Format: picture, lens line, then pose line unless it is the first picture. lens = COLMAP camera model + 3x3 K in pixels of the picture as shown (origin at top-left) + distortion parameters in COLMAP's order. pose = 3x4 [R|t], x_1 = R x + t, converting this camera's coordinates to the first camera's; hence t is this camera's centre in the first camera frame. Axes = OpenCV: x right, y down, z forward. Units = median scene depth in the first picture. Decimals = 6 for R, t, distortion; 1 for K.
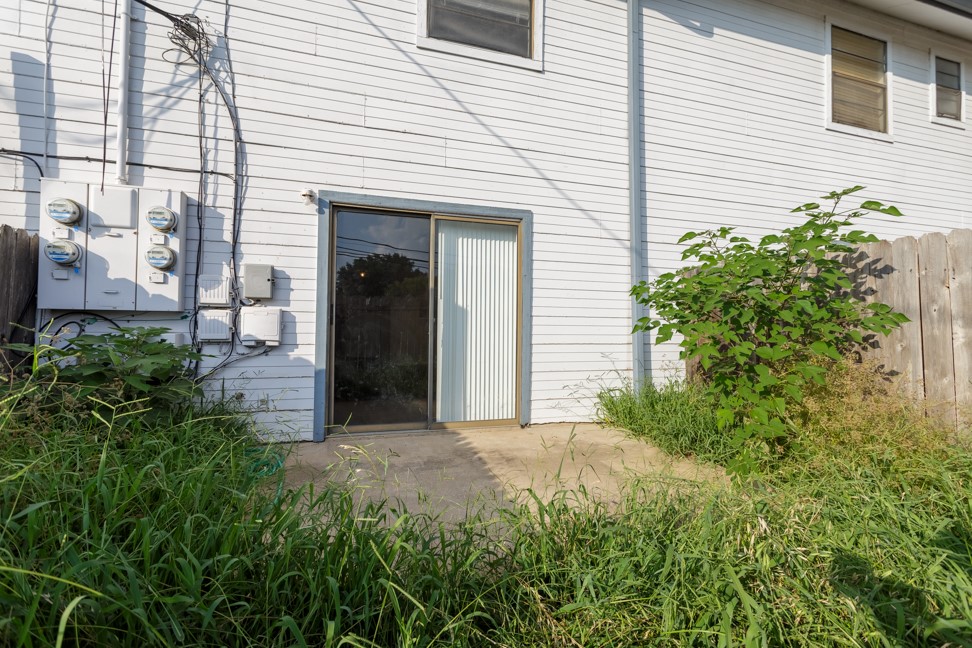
lens RADIAL K [[451.7, 0, 486.7], [0, 451.7, 322.2], [0, 0, 1]] dist [0.003732, -0.000137]
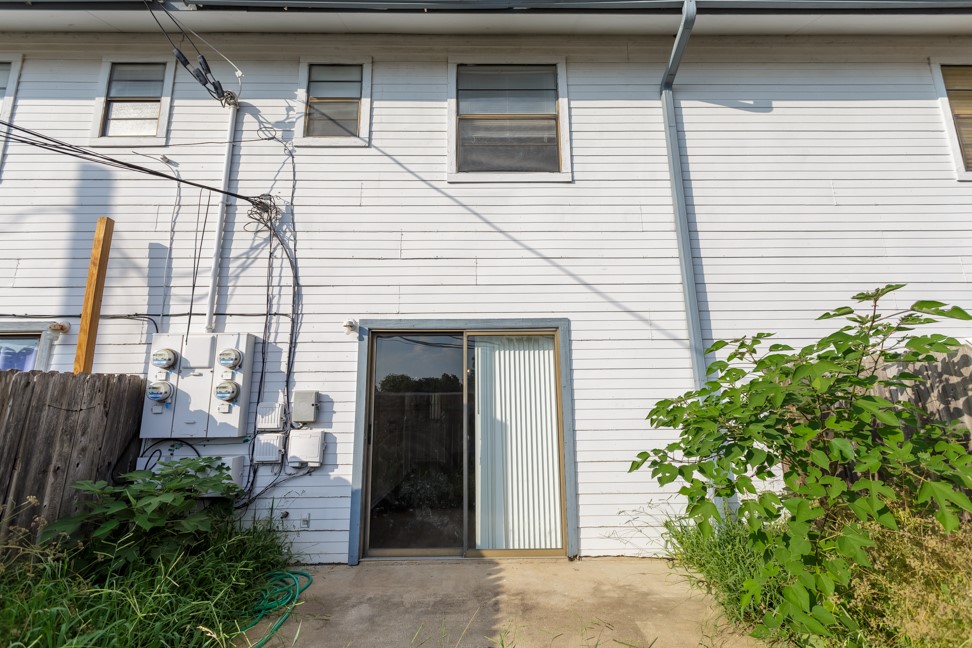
lens RADIAL K [[451.7, 0, 487.2], [0, 451.7, 328.5], [0, 0, 1]] dist [0.003732, -0.000137]
pose [[0.954747, -0.074206, -0.288012, 0.244091], [0.023687, 0.984270, -0.175075, -0.070772], [0.296473, 0.160330, 0.941487, 0.056514]]
